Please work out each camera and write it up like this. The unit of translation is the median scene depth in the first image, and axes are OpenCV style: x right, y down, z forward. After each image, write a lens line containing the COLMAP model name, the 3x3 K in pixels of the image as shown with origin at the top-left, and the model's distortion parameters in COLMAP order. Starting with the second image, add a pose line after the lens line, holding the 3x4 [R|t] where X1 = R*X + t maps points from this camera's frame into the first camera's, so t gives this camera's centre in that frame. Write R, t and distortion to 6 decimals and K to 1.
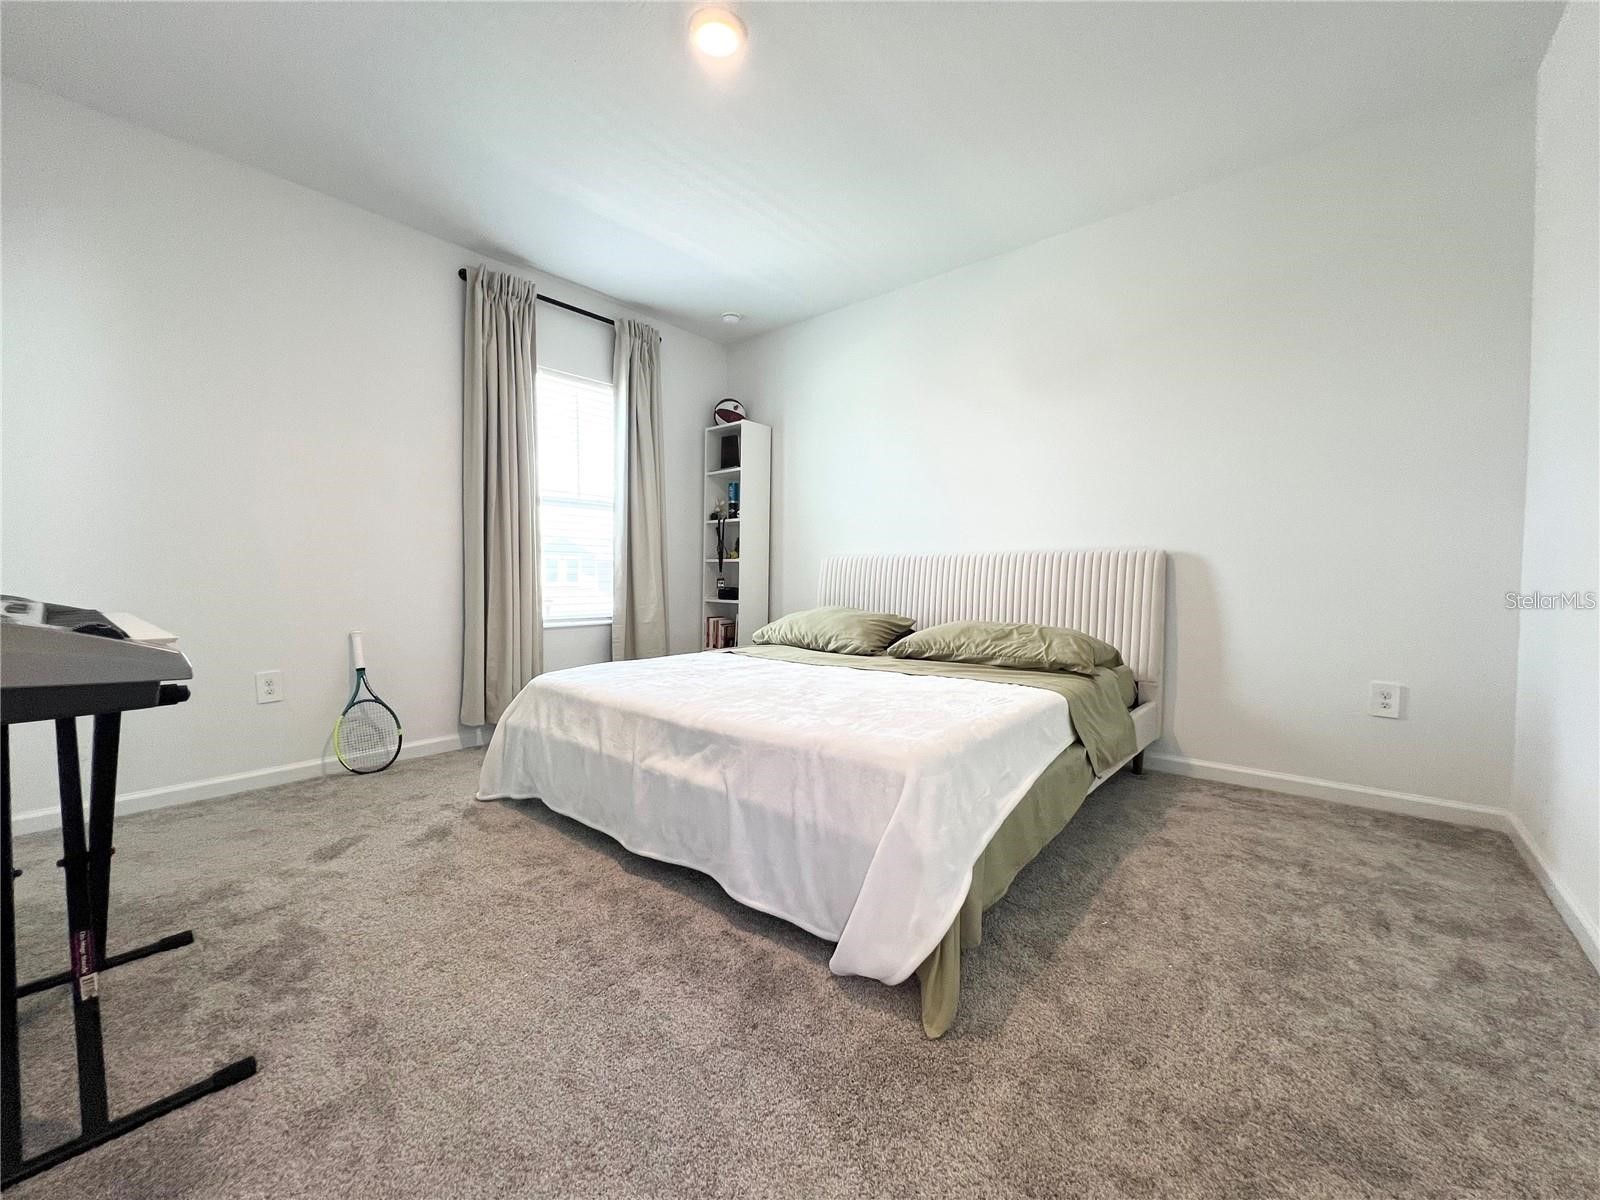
lens RADIAL K [[639.5, 0, 798.3], [0, 639.5, 595.0], [0, 0, 1]] dist [-0.000862, 0.000182]
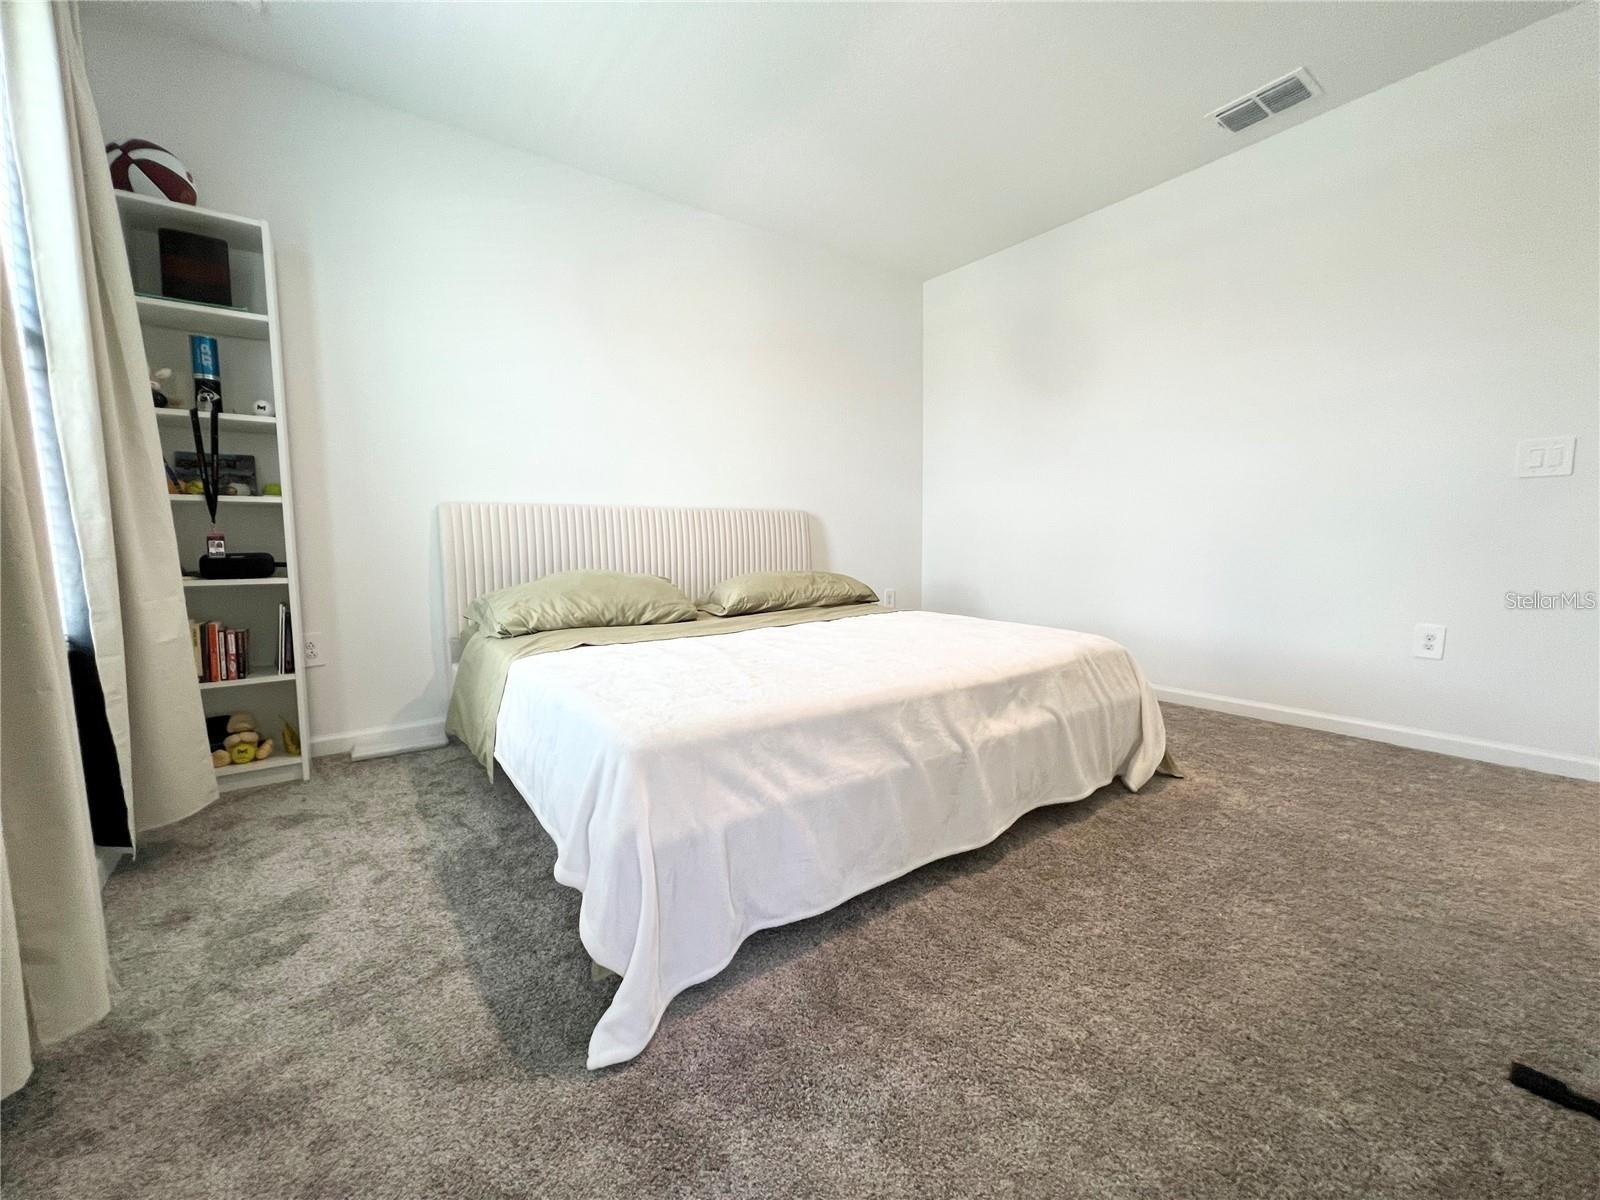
lens RADIAL K [[639.5, 0, 798.3], [0, 639.5, 595.0], [0, 0, 1]] dist [-0.000862, 0.000182]
pose [[0.228092, -0.087287, 0.969719, -0.769634], [0.038913, 0.995995, 0.080499, -0.004694], [-0.972862, 0.019373, 0.230575, 0.718948]]
